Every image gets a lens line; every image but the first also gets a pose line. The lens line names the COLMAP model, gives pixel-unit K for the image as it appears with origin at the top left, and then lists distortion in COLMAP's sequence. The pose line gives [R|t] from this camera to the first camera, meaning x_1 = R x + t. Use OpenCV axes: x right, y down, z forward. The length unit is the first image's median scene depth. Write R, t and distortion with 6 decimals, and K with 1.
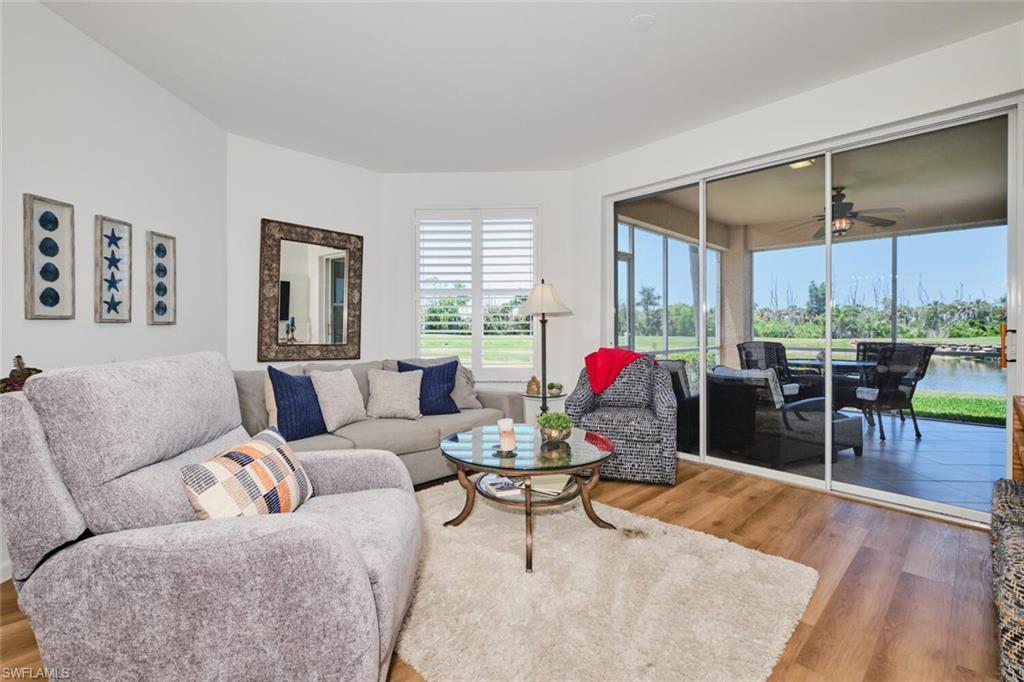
lens RADIAL K [[448.2, 0, 500.1], [0, 448.2, 328.5], [0, 0, 1]] dist [-0.004870, -0.000834]
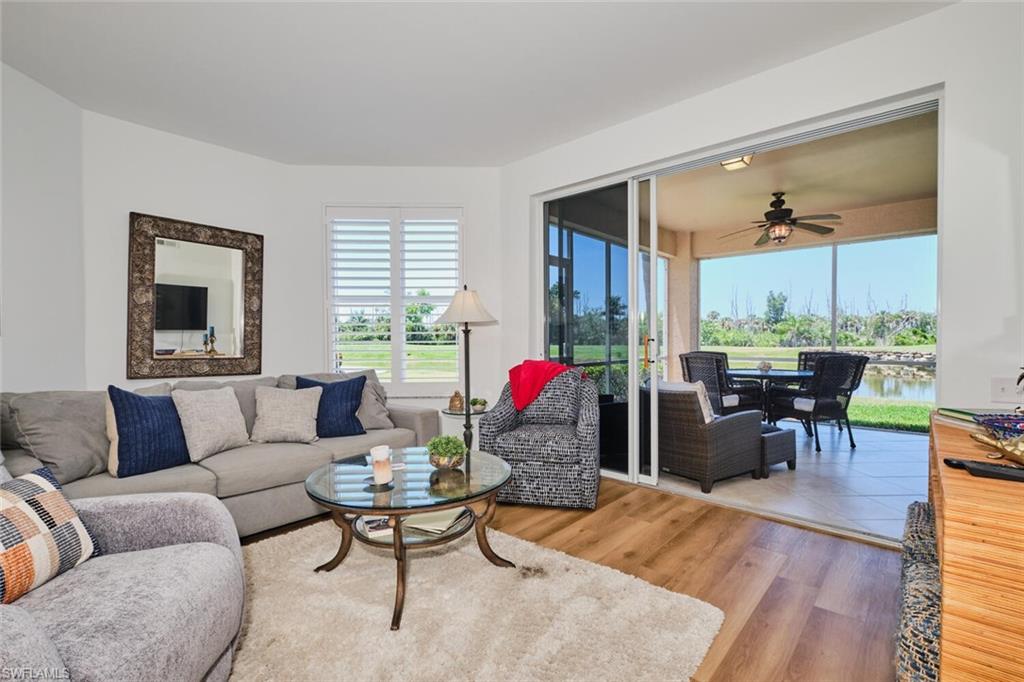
lens RADIAL K [[456.1, 0, 504.7], [0, 456.1, 343.8], [0, 0, 1]] dist [0.003294, -0.005340]
pose [[0.996725, -0.003830, 0.080775, 0.095793], [0.002808, 0.999915, 0.012756, -0.002216], [-0.080817, -0.012487, 0.996651, 0.062031]]
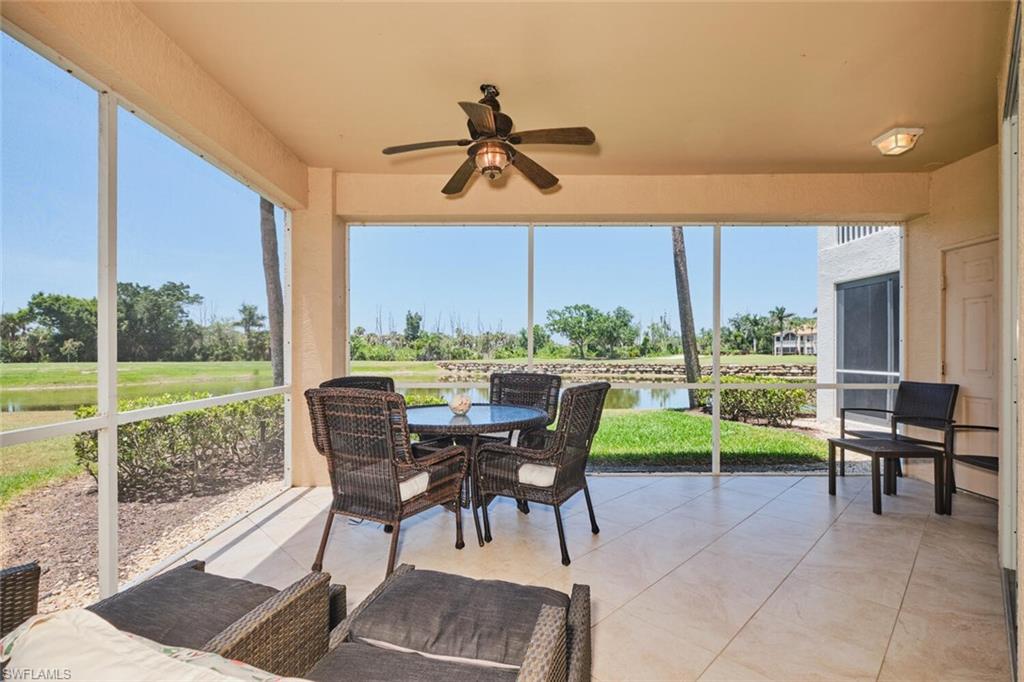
lens RADIAL K [[456.1, 0, 505.3], [0, 456.1, 349.3], [0, 0, 1]] dist [0.003294, -0.005340]
pose [[0.682094, 0.003936, 0.731254, 0.443965], [0.001266, 0.999978, -0.006564, -0.001775], [-0.731264, 0.005402, 0.682073, 0.733384]]
